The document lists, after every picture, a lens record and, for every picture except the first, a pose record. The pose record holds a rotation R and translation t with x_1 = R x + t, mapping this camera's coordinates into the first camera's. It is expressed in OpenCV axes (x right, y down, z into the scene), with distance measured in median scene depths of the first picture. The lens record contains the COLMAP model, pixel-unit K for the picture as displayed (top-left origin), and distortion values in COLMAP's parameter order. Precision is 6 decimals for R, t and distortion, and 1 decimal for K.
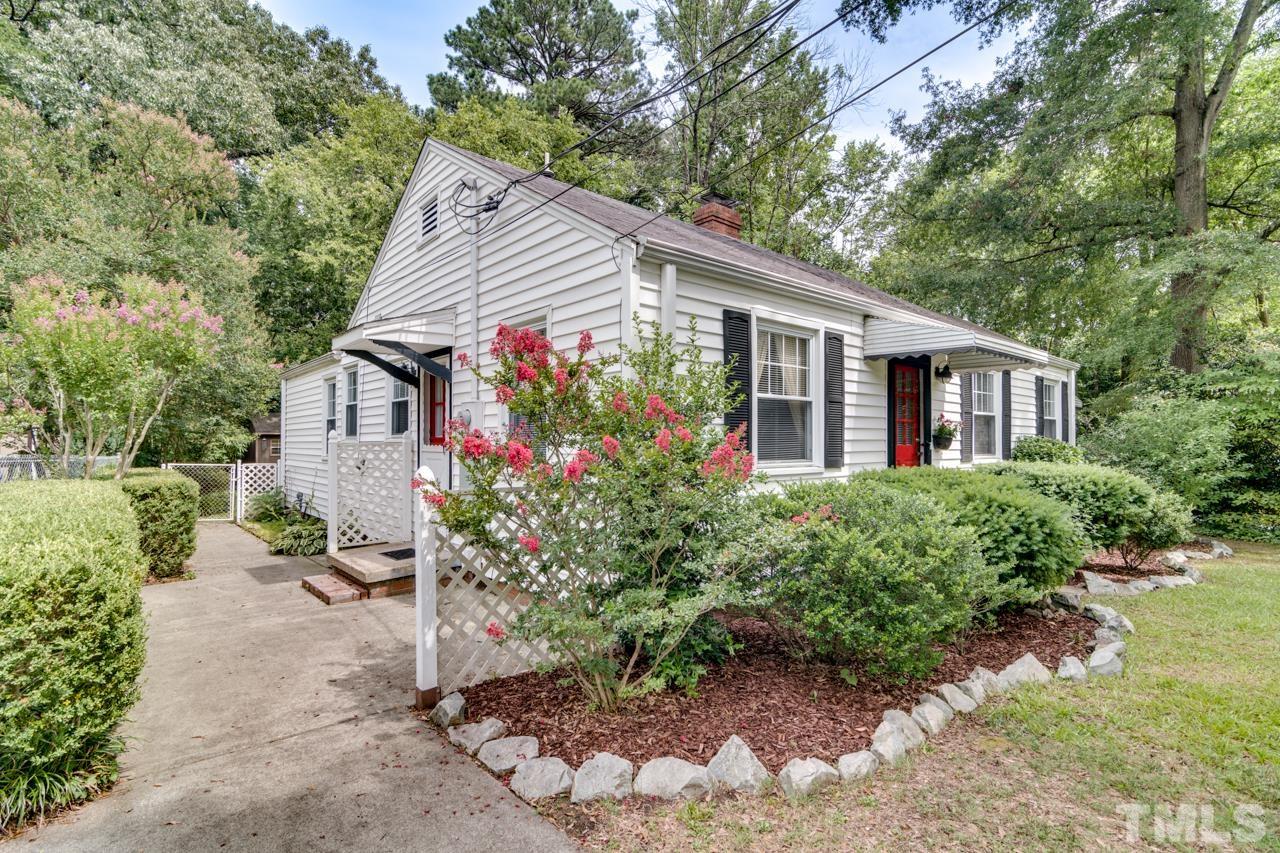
lens RADIAL K [[621.9, 0, 633.5], [0, 621.9, 437.9], [0, 0, 1]] dist [0.000966, 0.002217]
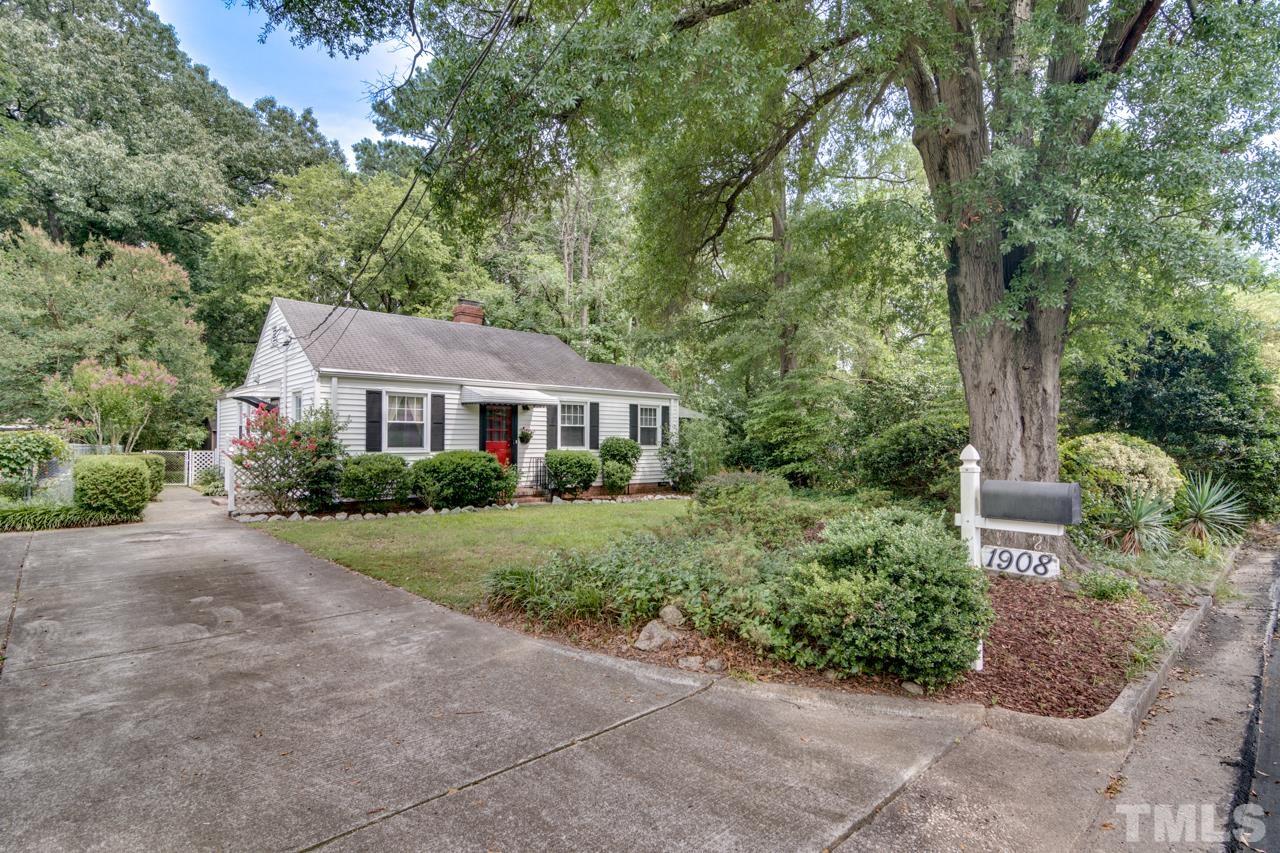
lens RADIAL K [[621.9, 0, 632.2], [0, 621.9, 437.5], [0, 0, 1]] dist [0.000966, 0.002217]
pose [[0.999506, 0.004316, 0.031118, 0.715945], [-0.004544, 0.999963, 0.007263, -0.017289], [-0.031086, -0.007401, 0.999489, -1.012352]]
